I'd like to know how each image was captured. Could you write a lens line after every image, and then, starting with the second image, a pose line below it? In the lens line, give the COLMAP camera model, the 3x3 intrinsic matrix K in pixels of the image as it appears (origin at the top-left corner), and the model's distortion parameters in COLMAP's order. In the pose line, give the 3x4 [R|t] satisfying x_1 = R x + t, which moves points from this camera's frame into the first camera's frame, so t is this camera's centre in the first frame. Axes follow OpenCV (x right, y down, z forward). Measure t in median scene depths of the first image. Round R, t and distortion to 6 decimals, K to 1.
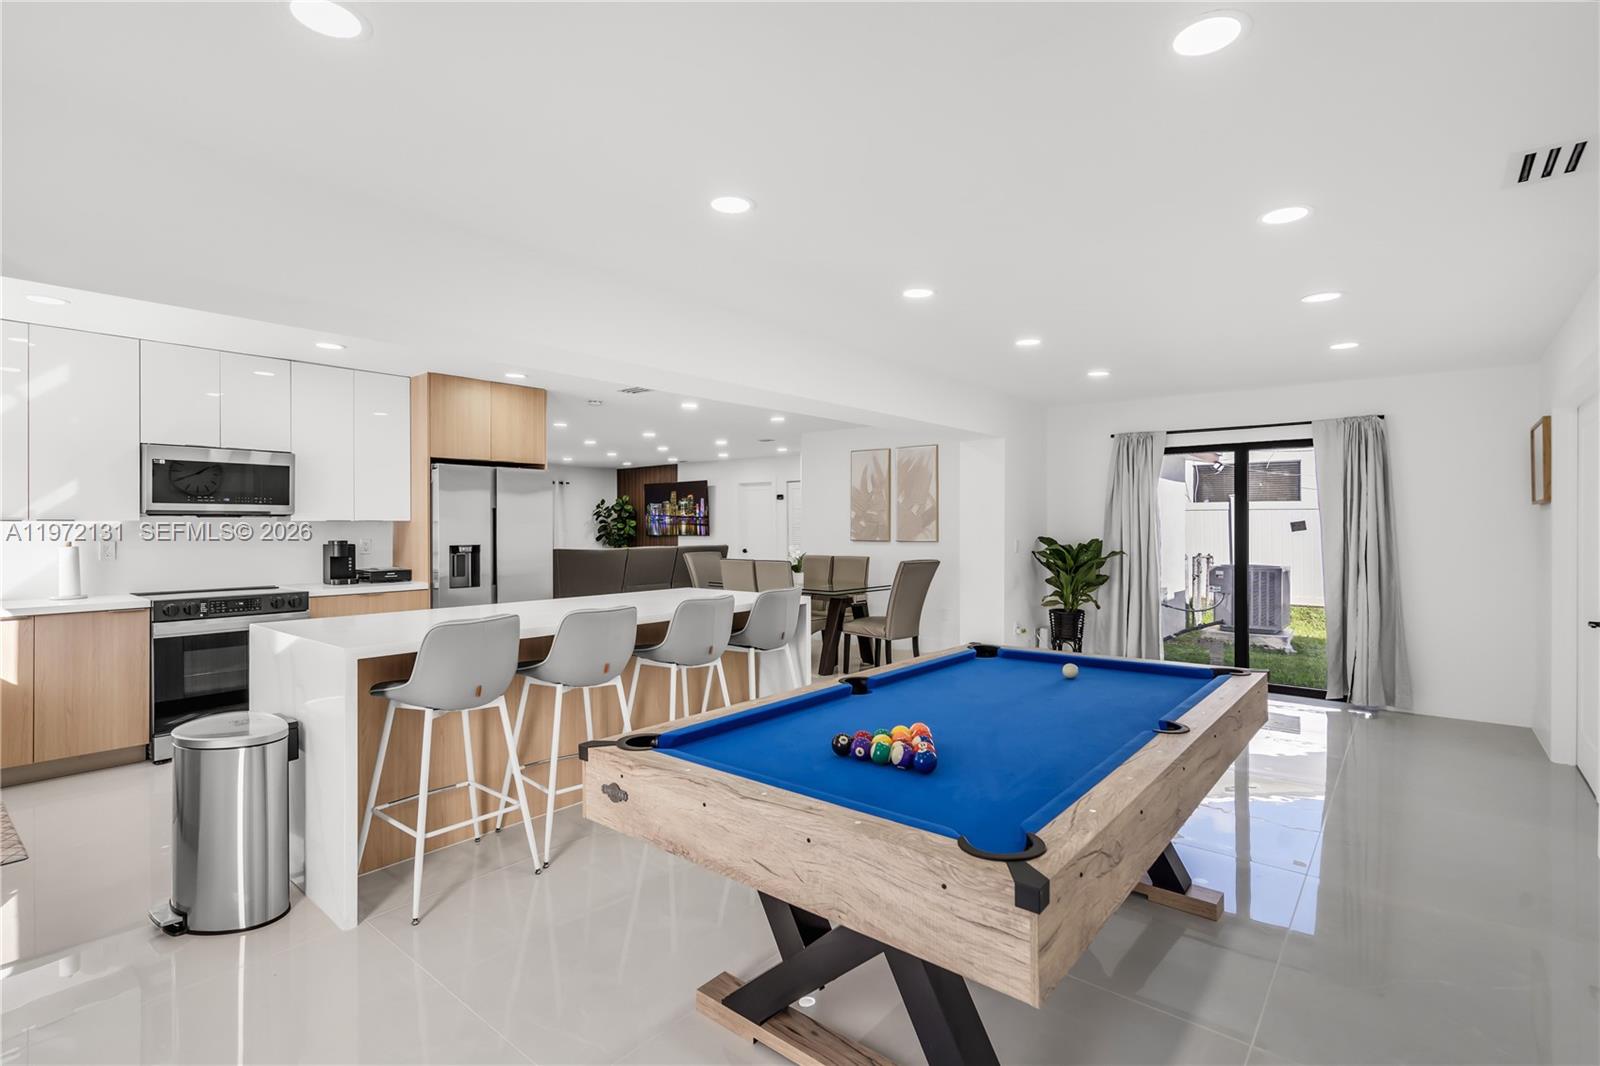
lens RADIAL K [[763.3, 0, 801.1], [0, 763.3, 521.4], [0, 0, 1]] dist [0.004695, 0.001168]
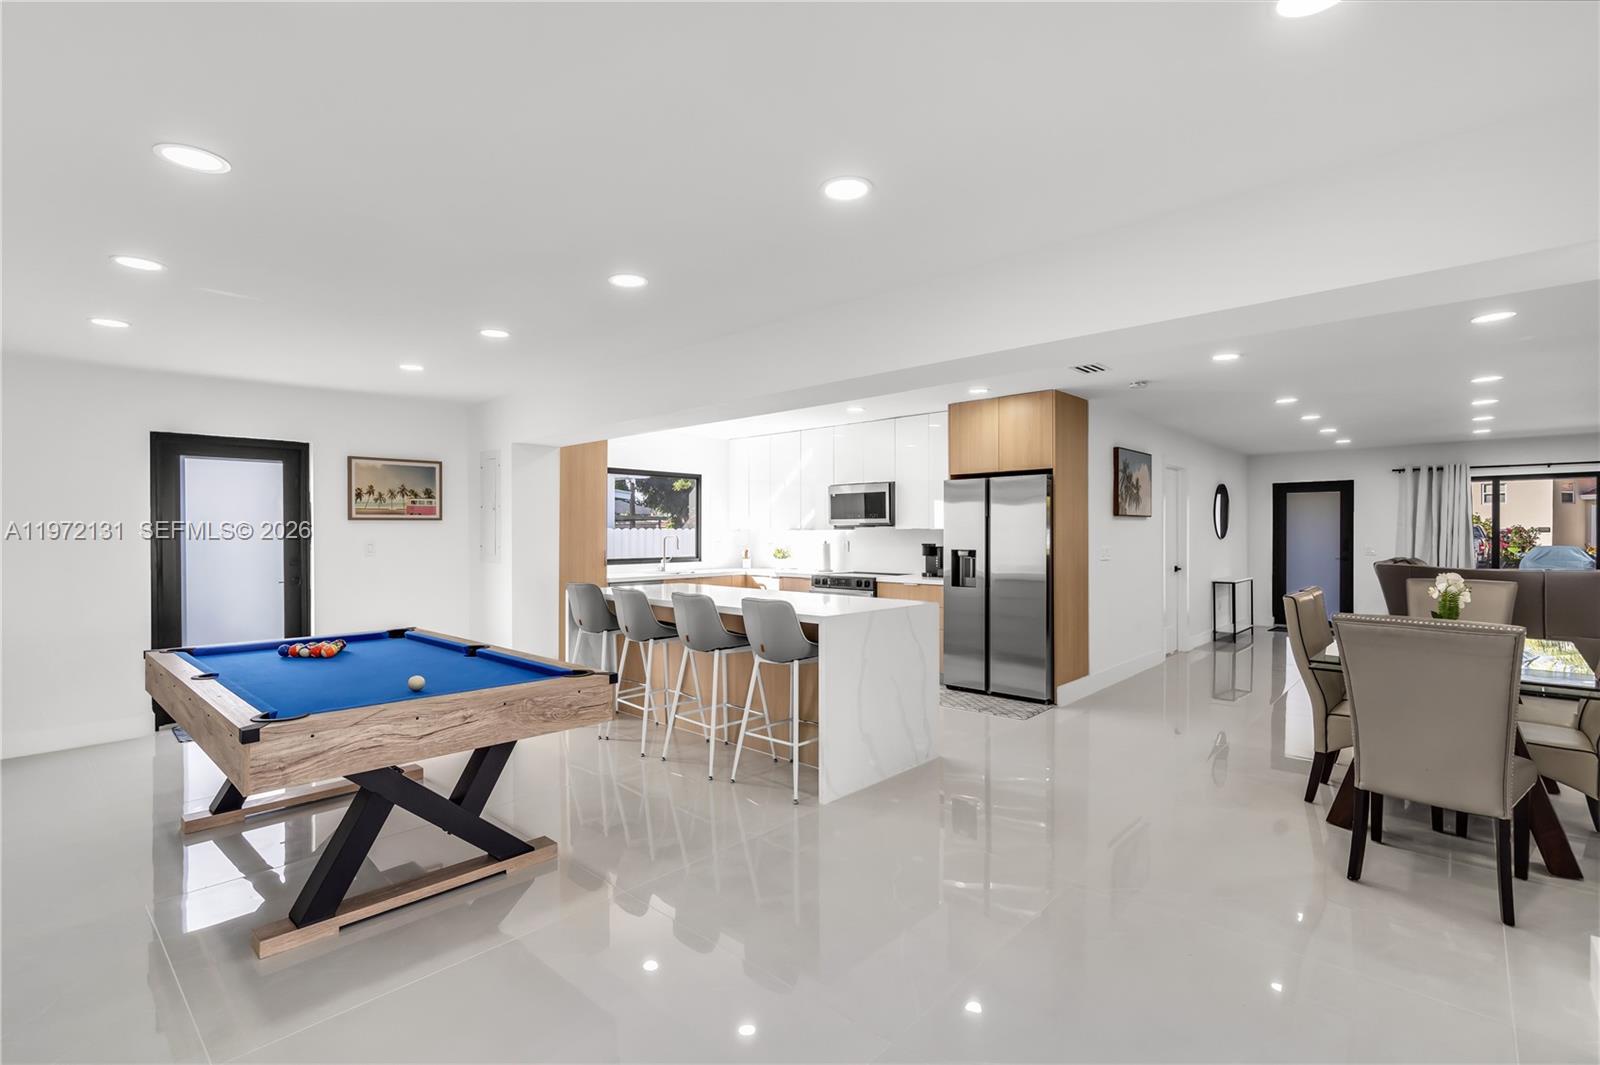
lens RADIAL K [[764.5, 0, 804.8], [0, 764.5, 532.2], [0, 0, 1]] dist [0.022826, 0.000162]
pose [[-0.054692, 0.003346, -0.998498, 0.869857], [0.007147, 0.999970, 0.002960, -0.000365], [0.998478, -0.006975, -0.054714, 1.019483]]
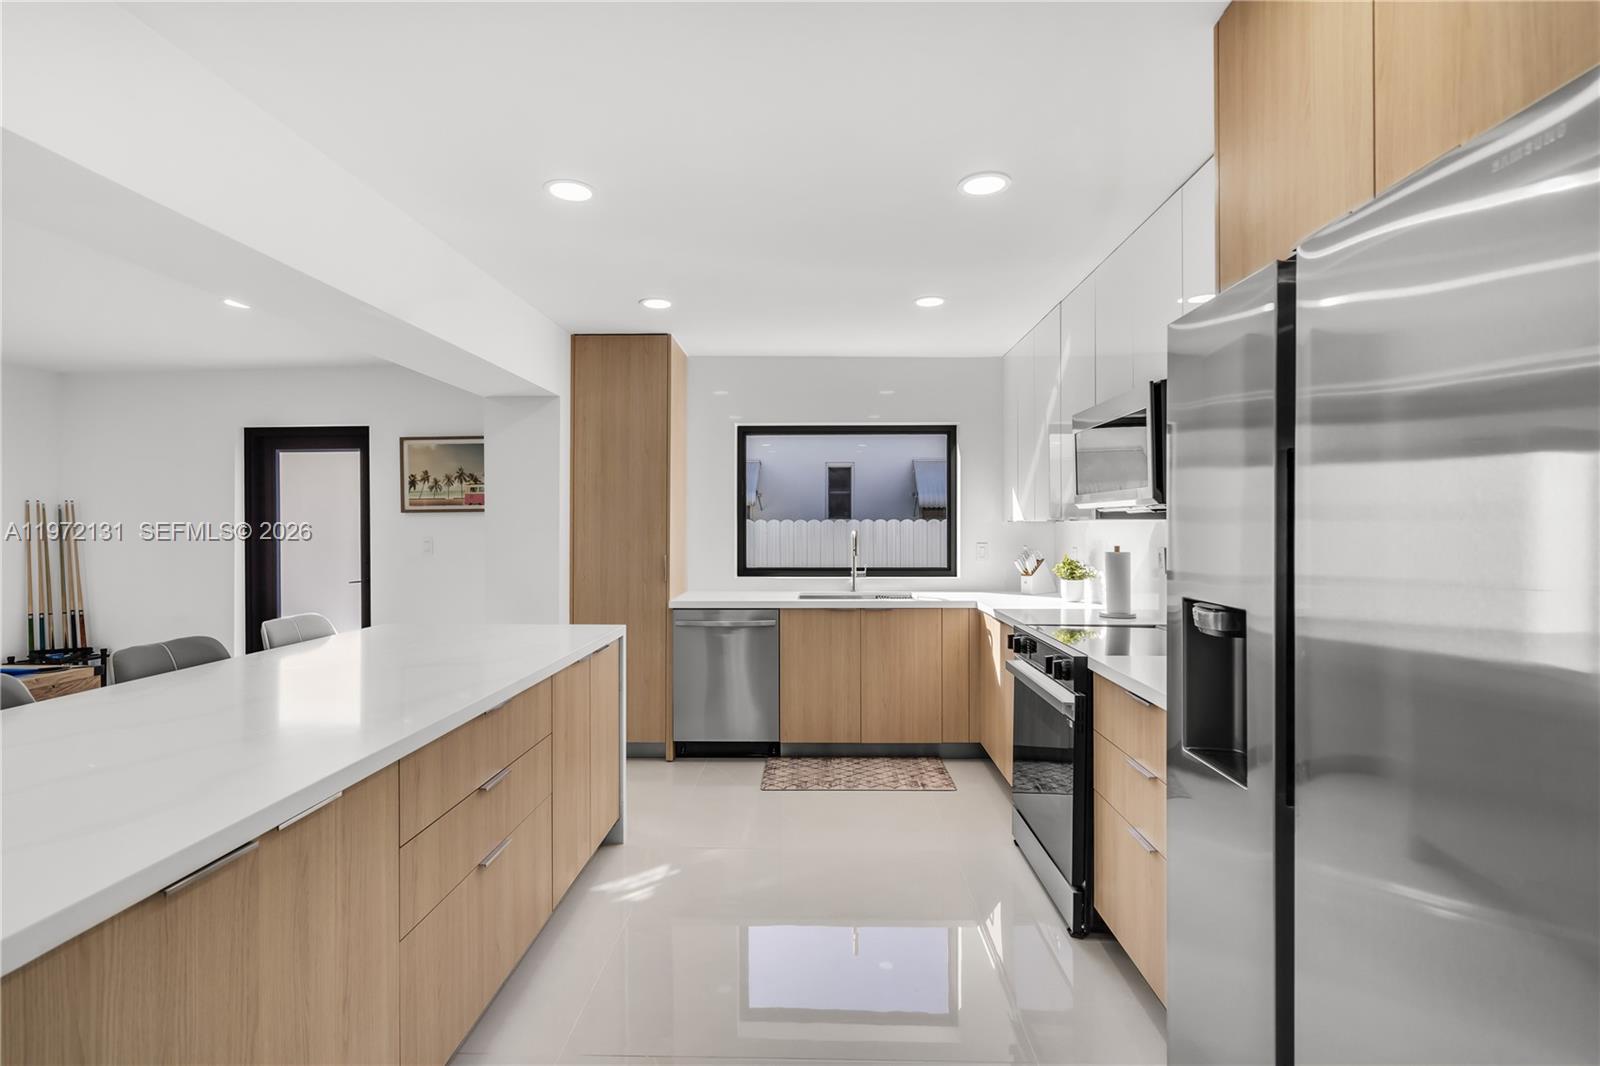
lens RADIAL K [[741.1, 0, 795.7], [0, 741.1, 527.2], [0, 0, 1]] dist [0.000946, 0.000156]
pose [[-0.798326, 0.007434, -0.602179, -0.213978], [0.010099, 0.999948, -0.001044, 0.005252], [0.602140, -0.006915, -0.798360, 1.373689]]
